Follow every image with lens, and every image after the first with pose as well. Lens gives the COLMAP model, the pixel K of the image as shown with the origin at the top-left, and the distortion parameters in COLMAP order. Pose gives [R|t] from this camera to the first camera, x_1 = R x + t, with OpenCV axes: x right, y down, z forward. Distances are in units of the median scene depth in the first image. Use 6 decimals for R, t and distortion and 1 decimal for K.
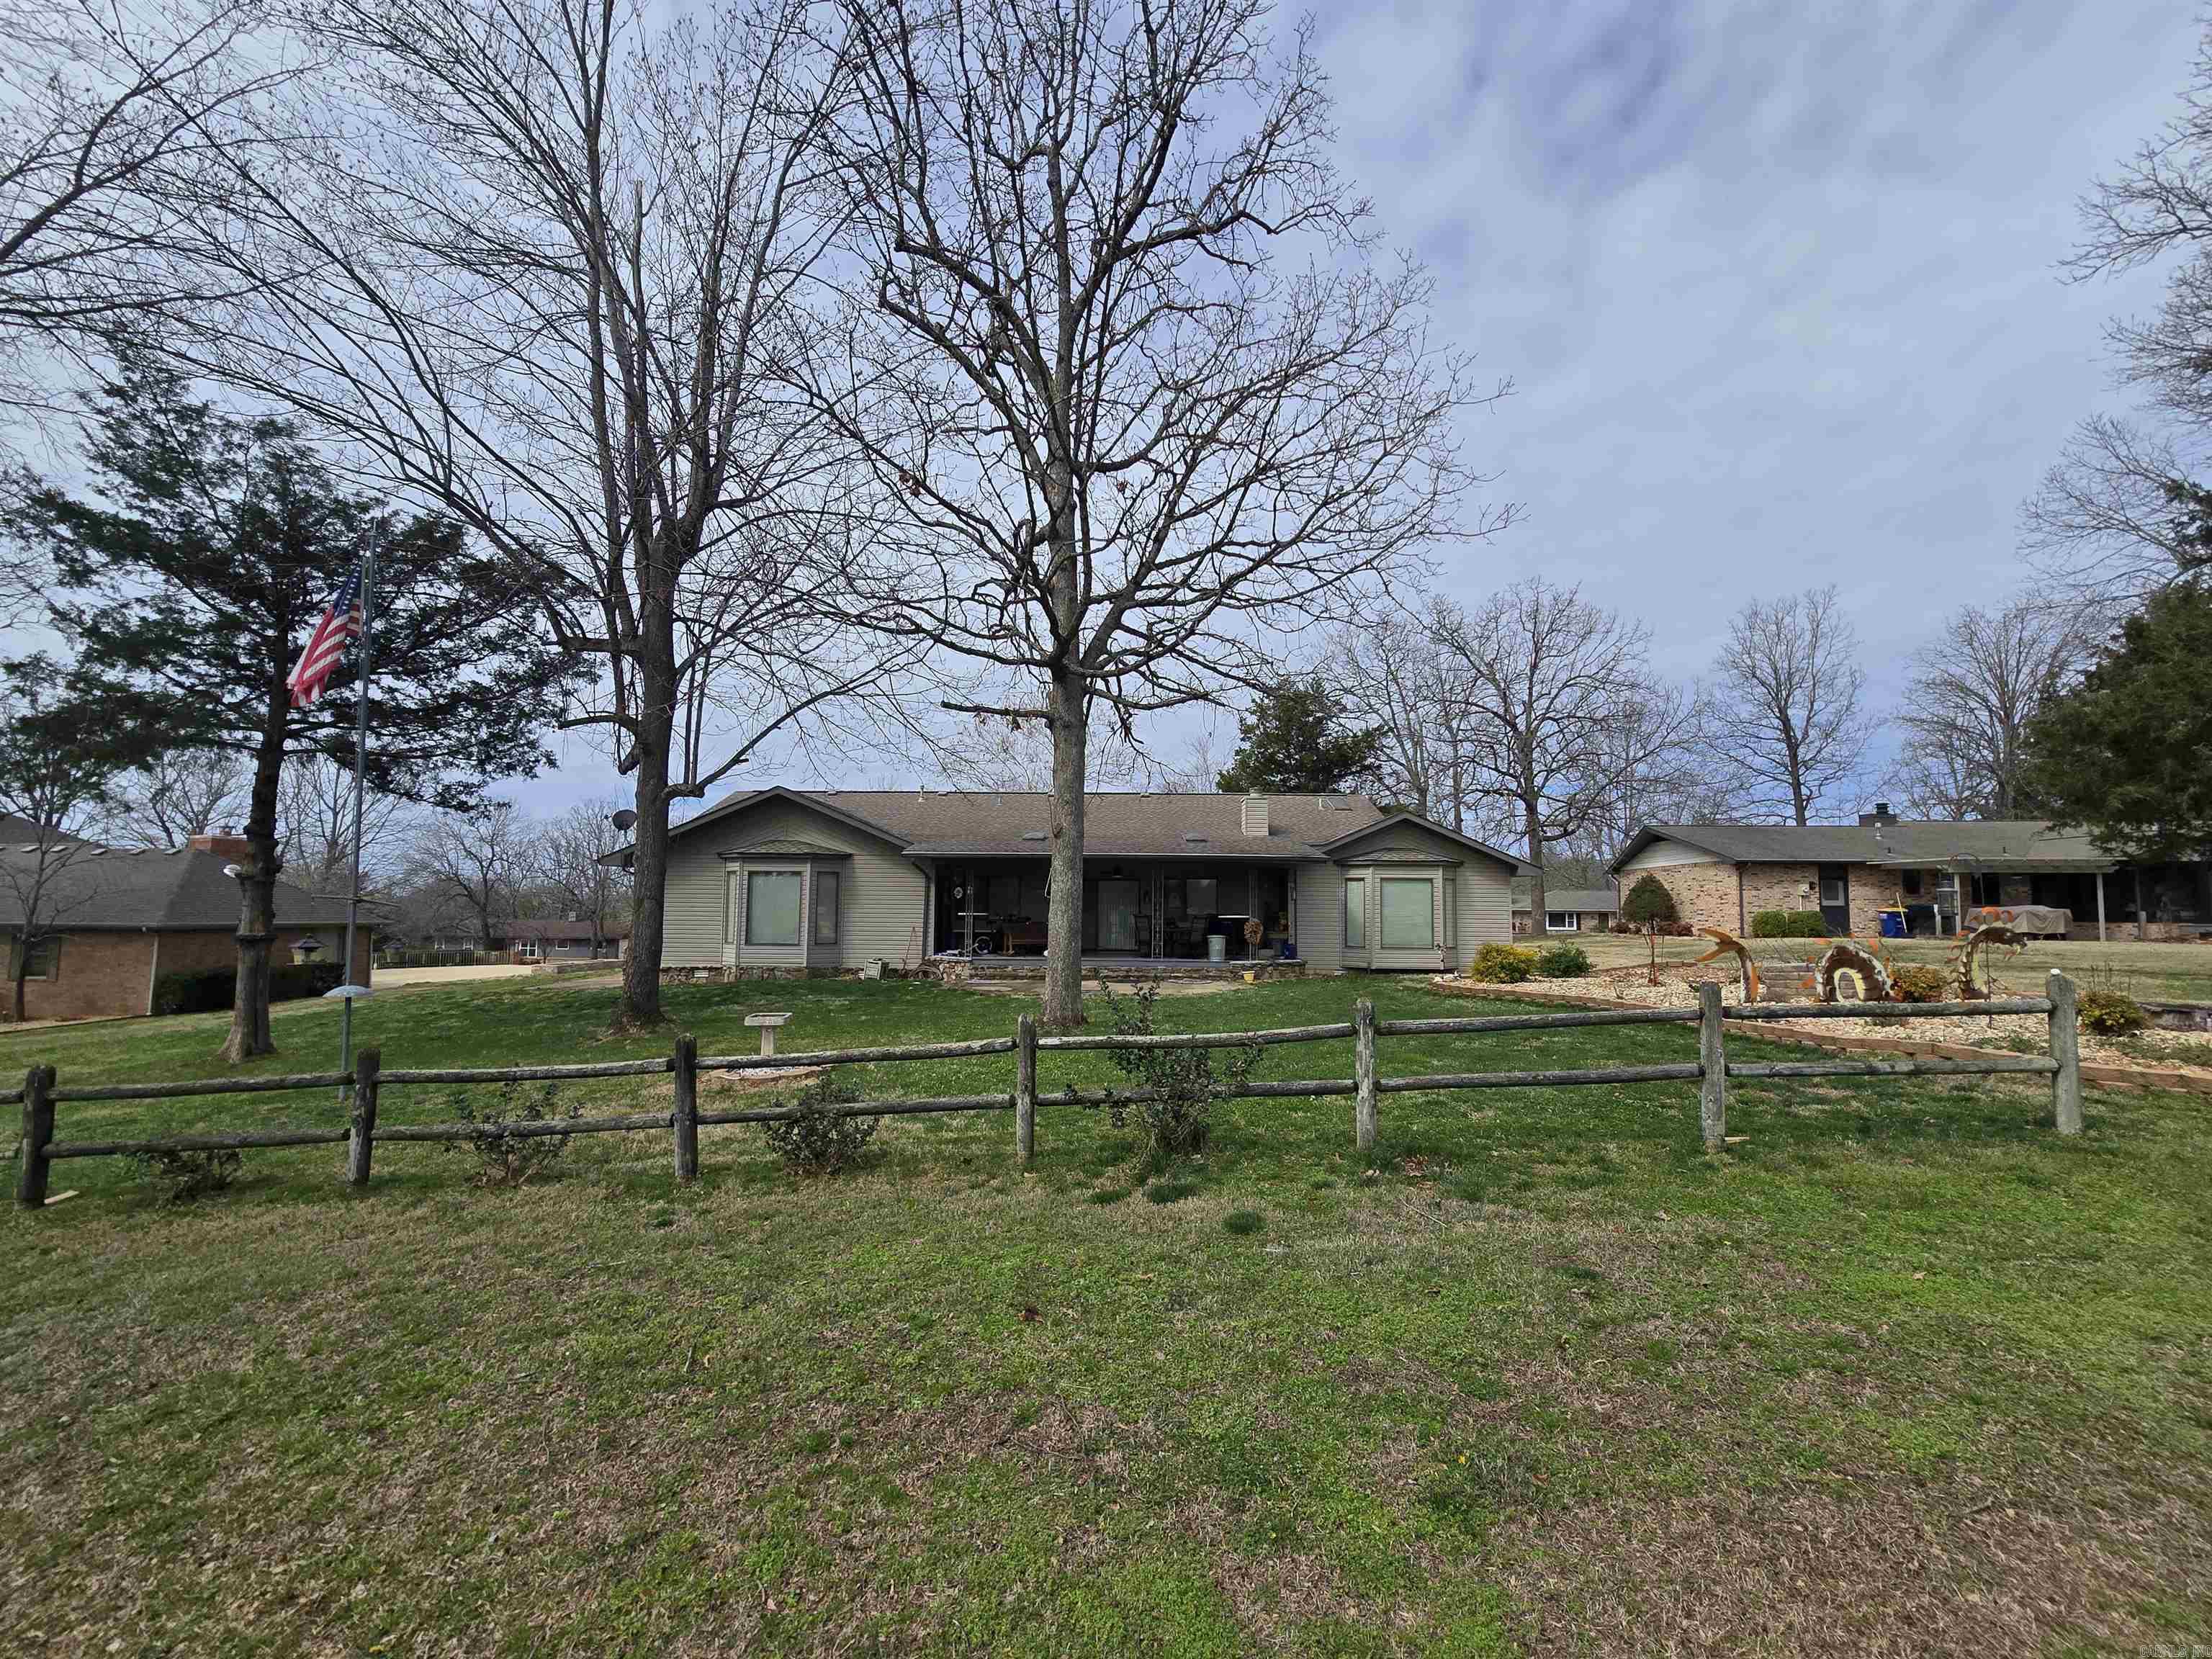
lens RADIAL K [[899.1, 0, 1103.2], [0, 899.1, 848.2], [0, 0, 1]] dist [-0.003600, -0.000174]
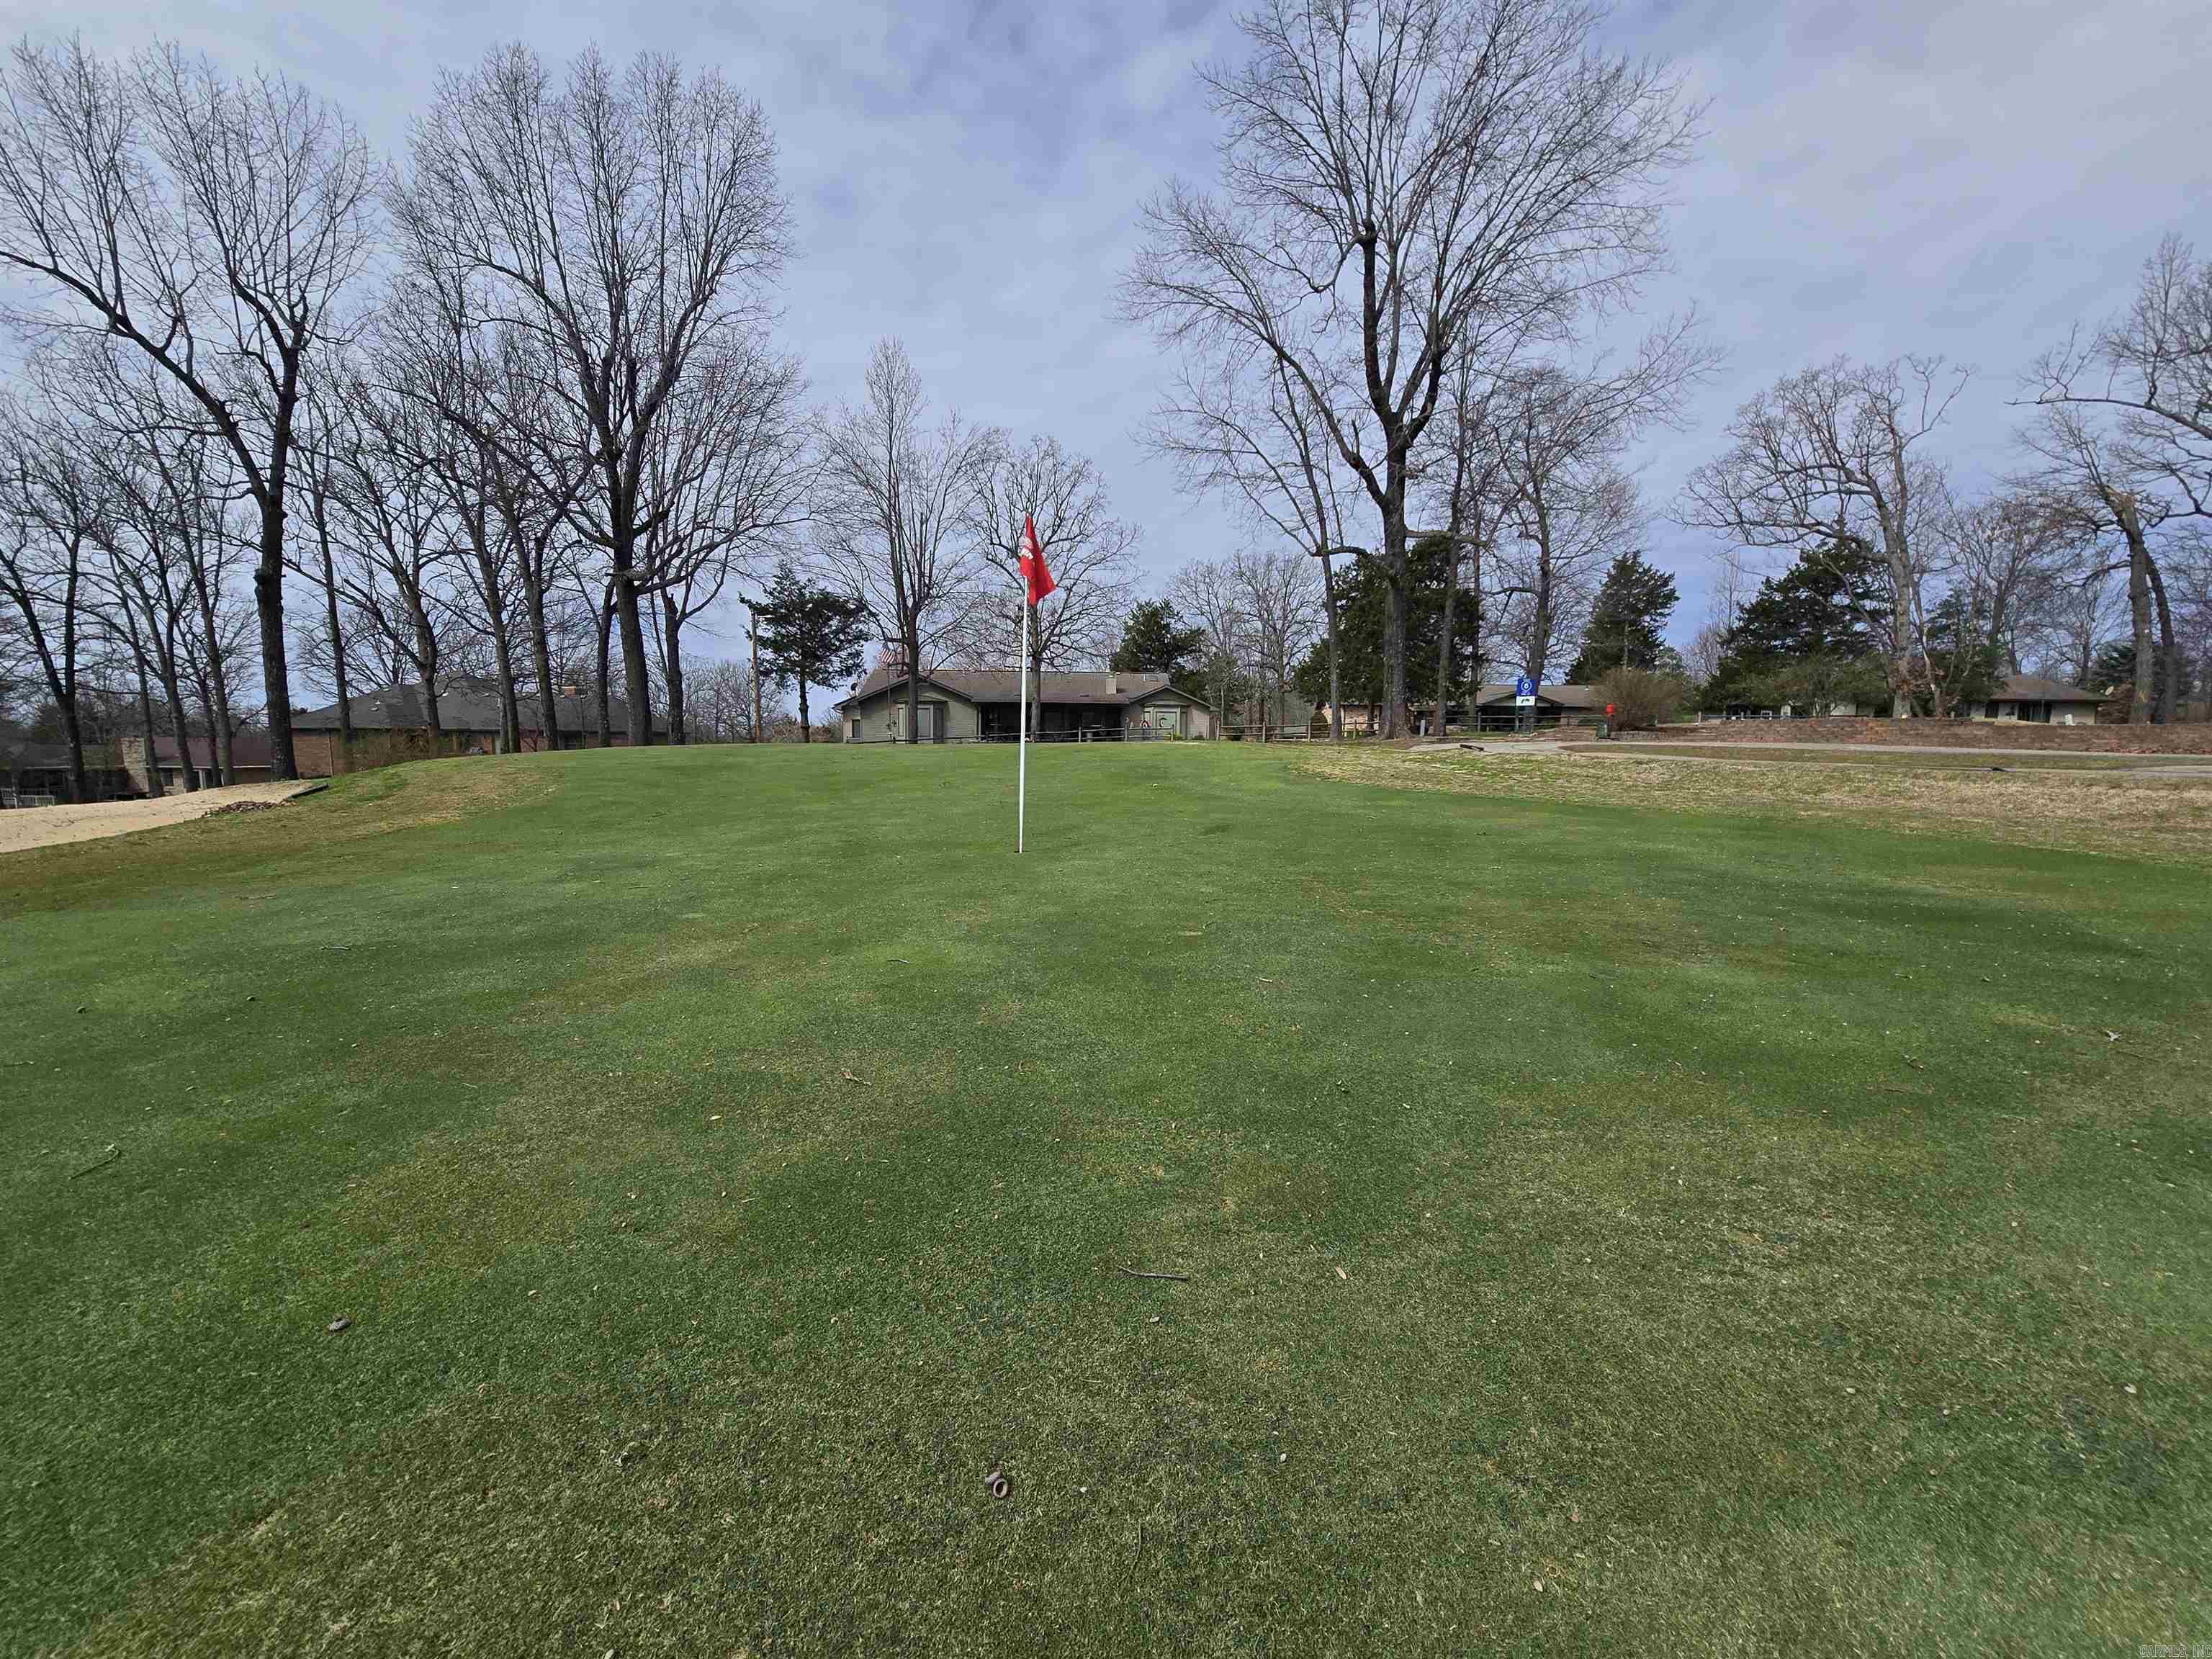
lens RADIAL K [[899.1, 0, 1103.2], [0, 899.1, 848.2], [0, 0, 1]] dist [-0.003600, -0.000174]
pose [[0.998248, -0.014740, 0.057310, 0.007700], [0.004847, 0.985594, 0.169060, -0.010193], [-0.058976, -0.168486, 0.983938, -1.357201]]
